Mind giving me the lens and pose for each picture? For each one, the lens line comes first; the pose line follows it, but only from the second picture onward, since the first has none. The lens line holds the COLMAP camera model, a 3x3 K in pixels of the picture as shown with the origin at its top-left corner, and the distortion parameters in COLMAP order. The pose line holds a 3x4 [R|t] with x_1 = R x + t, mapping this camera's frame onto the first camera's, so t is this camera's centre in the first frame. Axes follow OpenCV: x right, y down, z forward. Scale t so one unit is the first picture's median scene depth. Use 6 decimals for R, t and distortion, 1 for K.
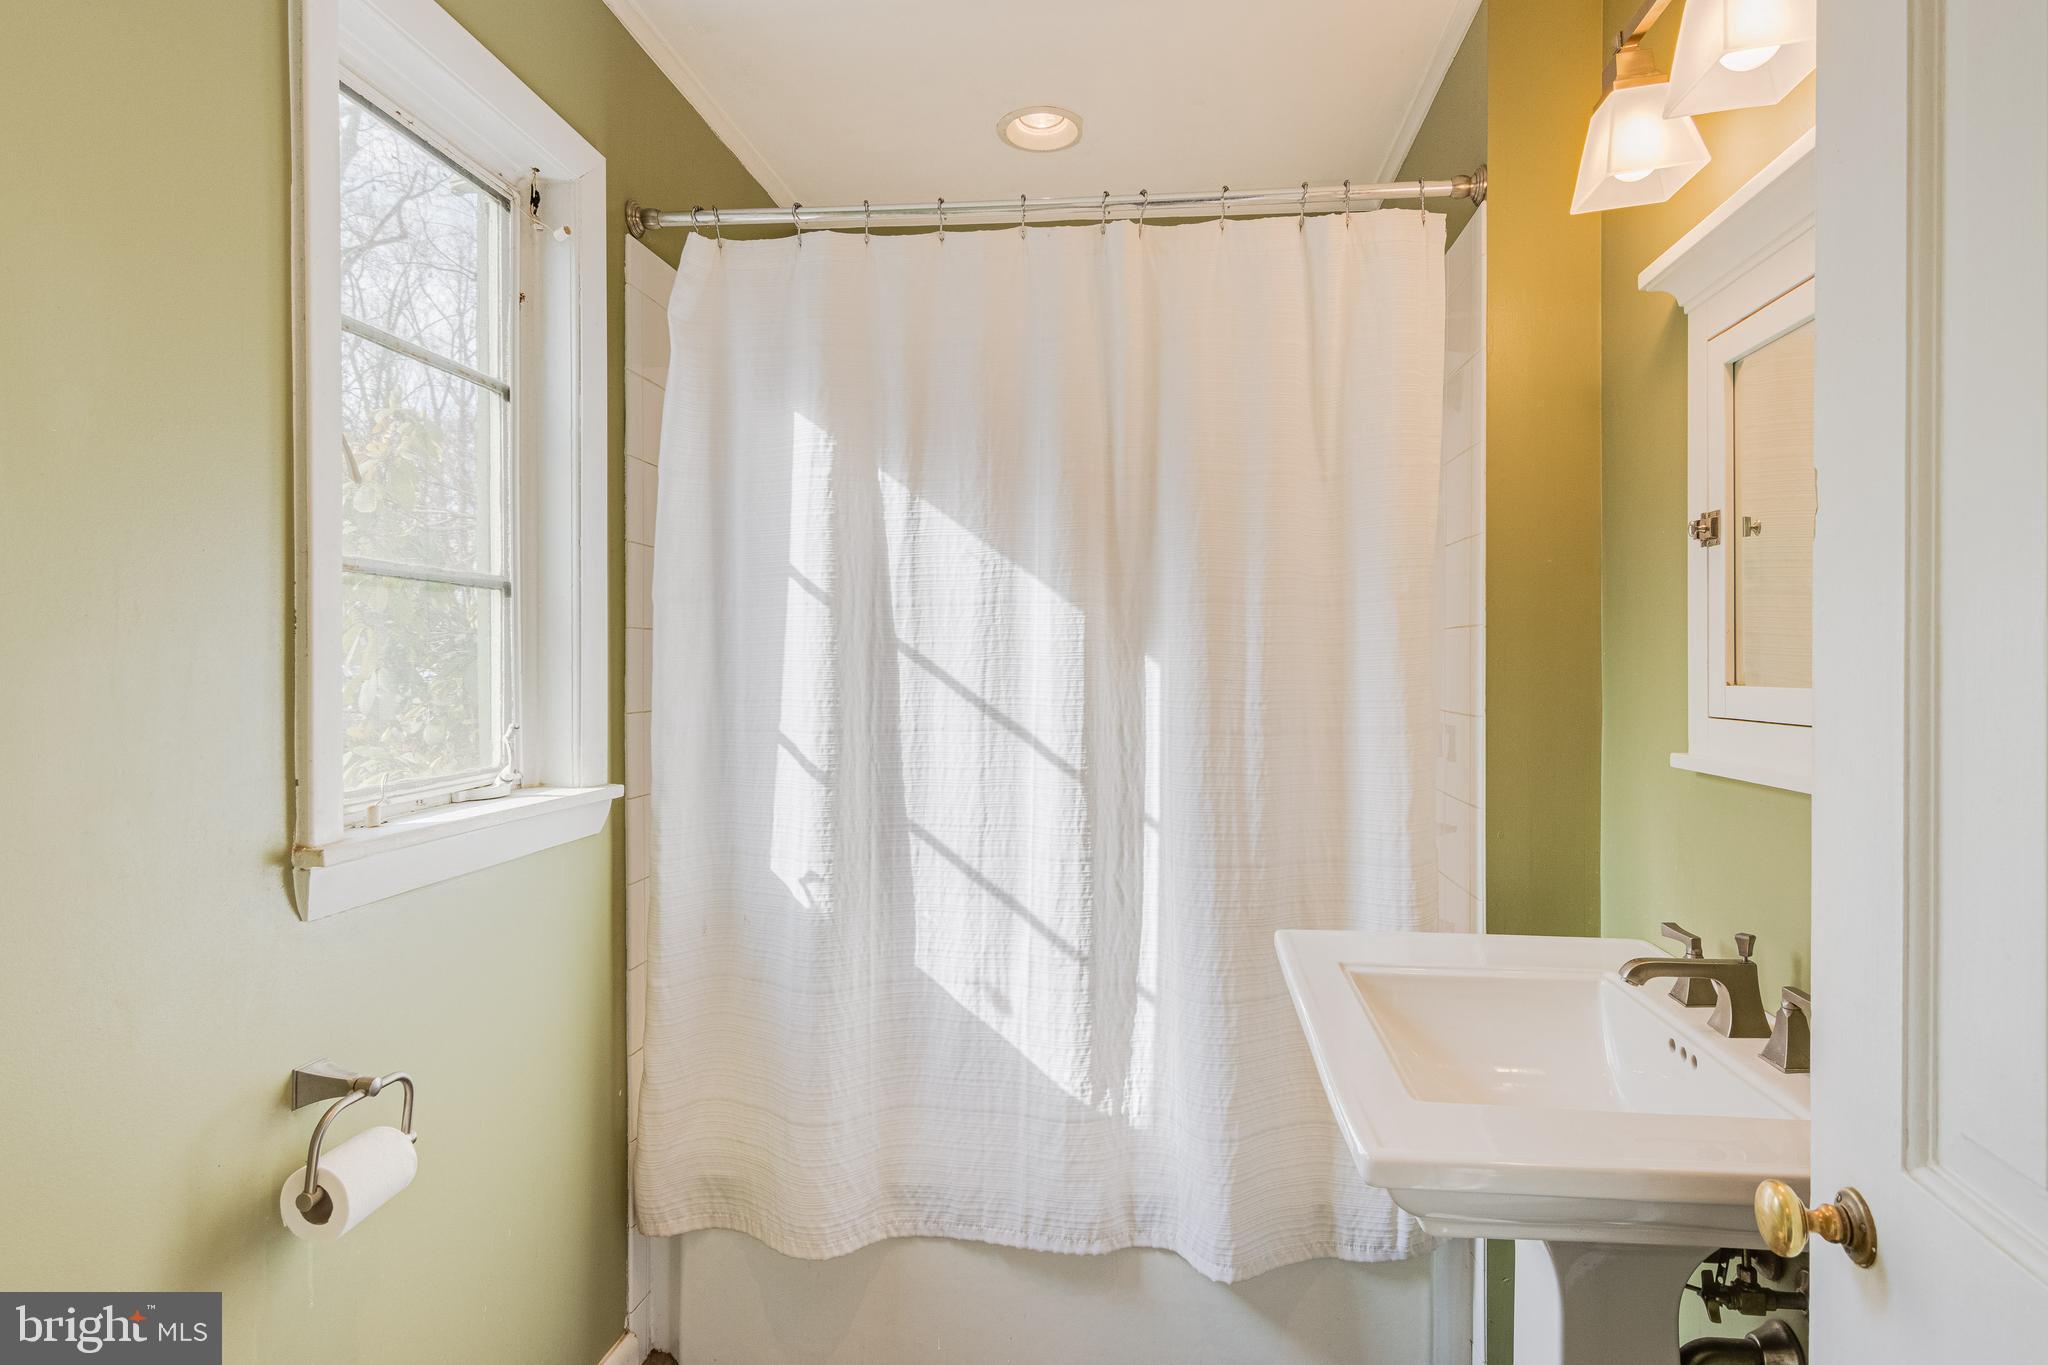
lens RADIAL K [[1034.0, 0, 1024.7], [0, 1034.0, 673.8], [0, 0, 1]] dist [0.015180, -0.011592]
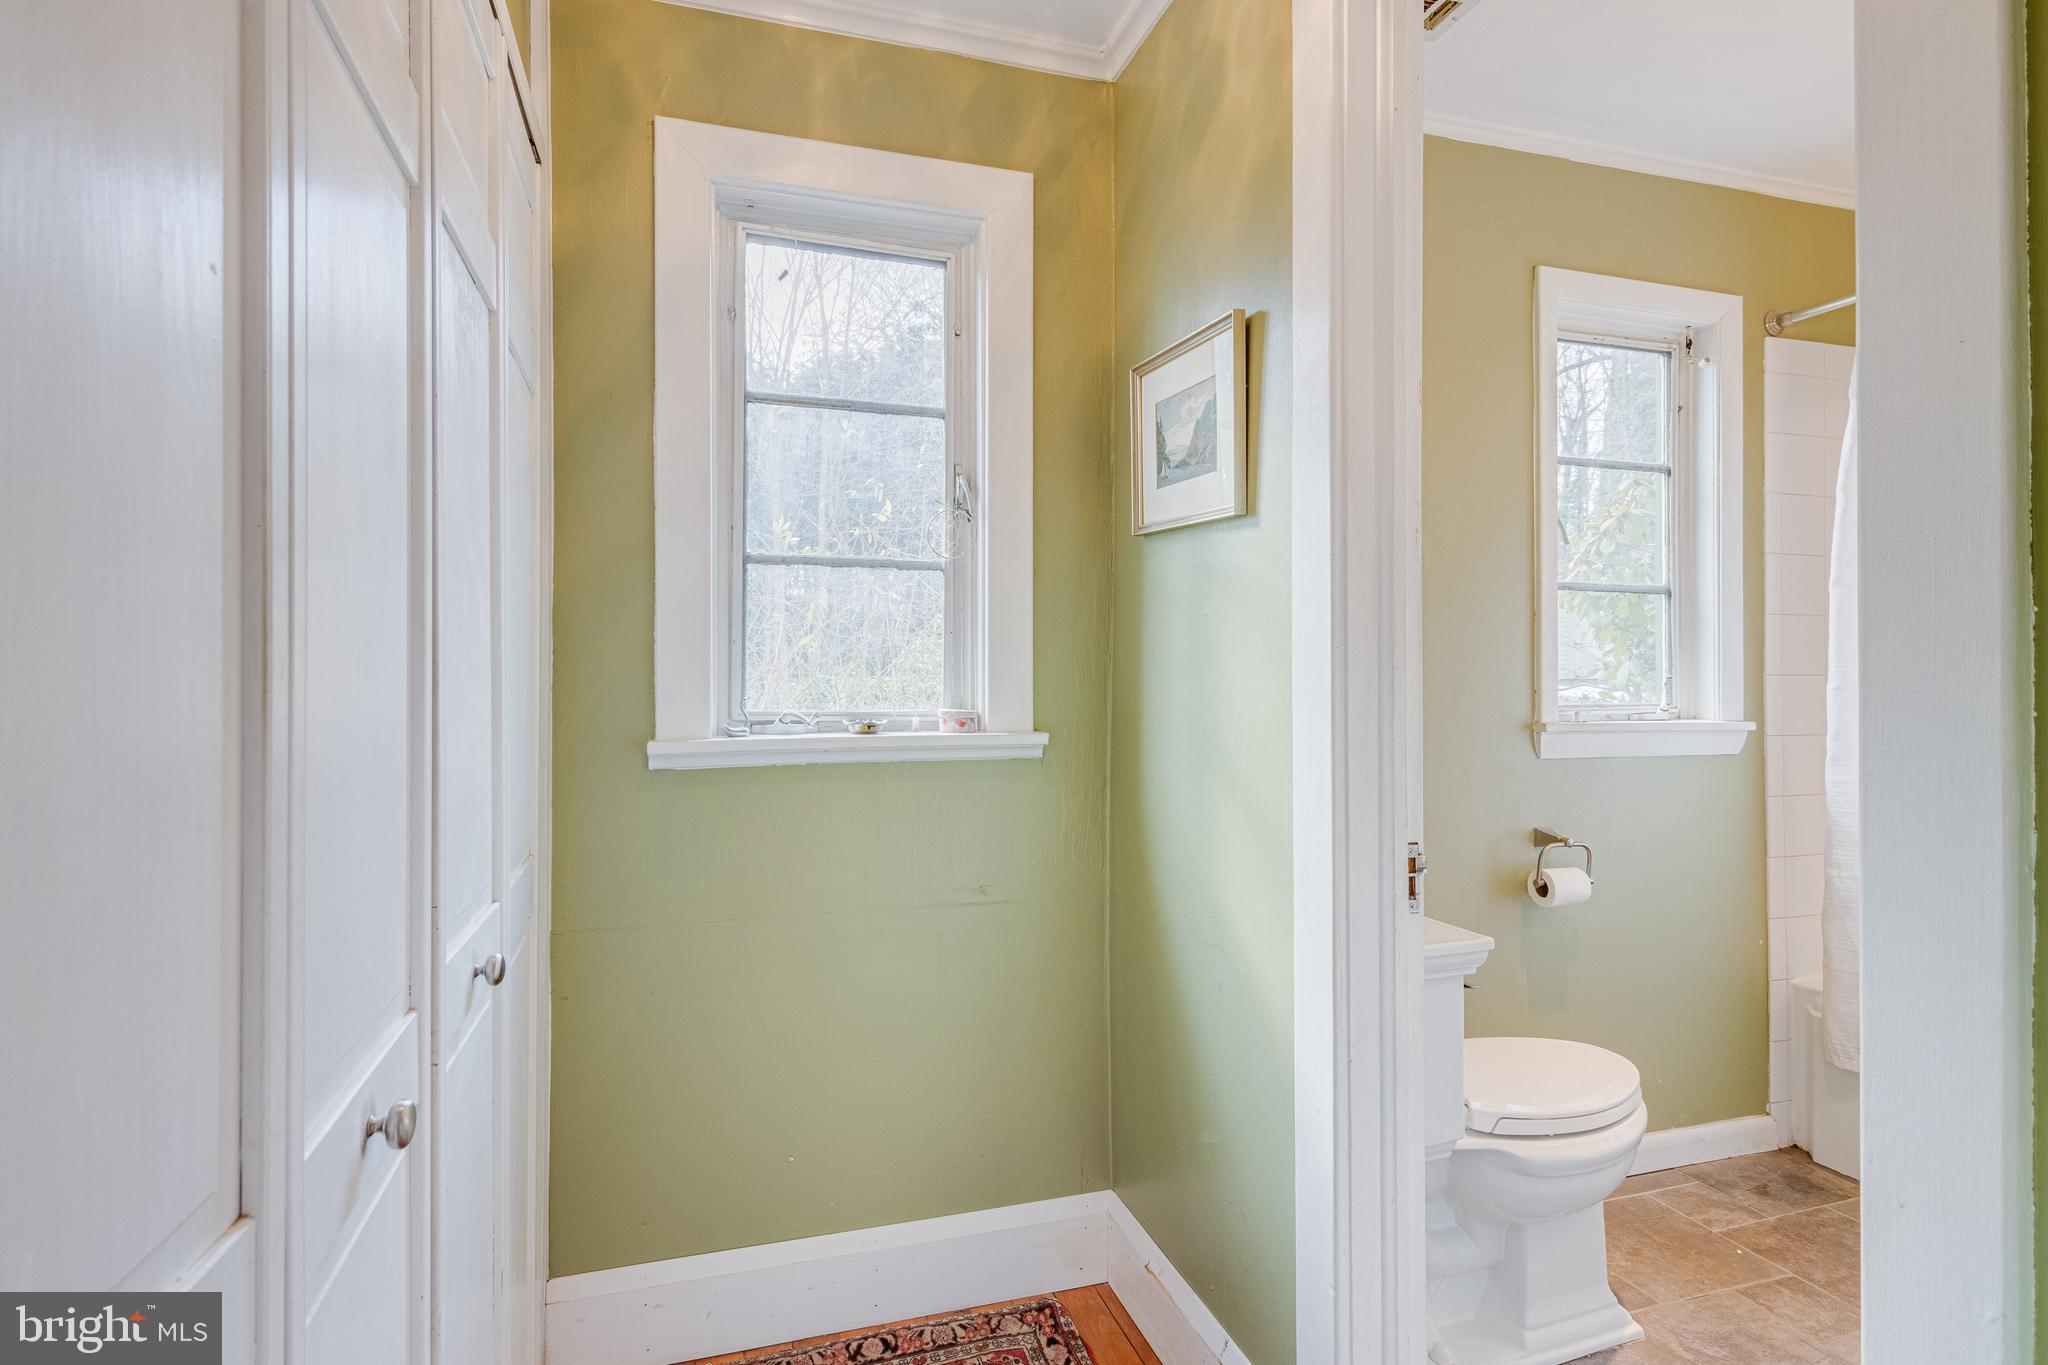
lens RADIAL K [[1034.0, 0, 1019.7], [0, 1034.0, 681.1], [0, 0, 1]] dist [0.015180, -0.011592]
pose [[0.411679, -0.005104, -0.911314, 0.554045], [-0.004354, 0.999962, -0.007567, 0.070655], [0.911318, 0.007083, 0.411641, -0.579643]]
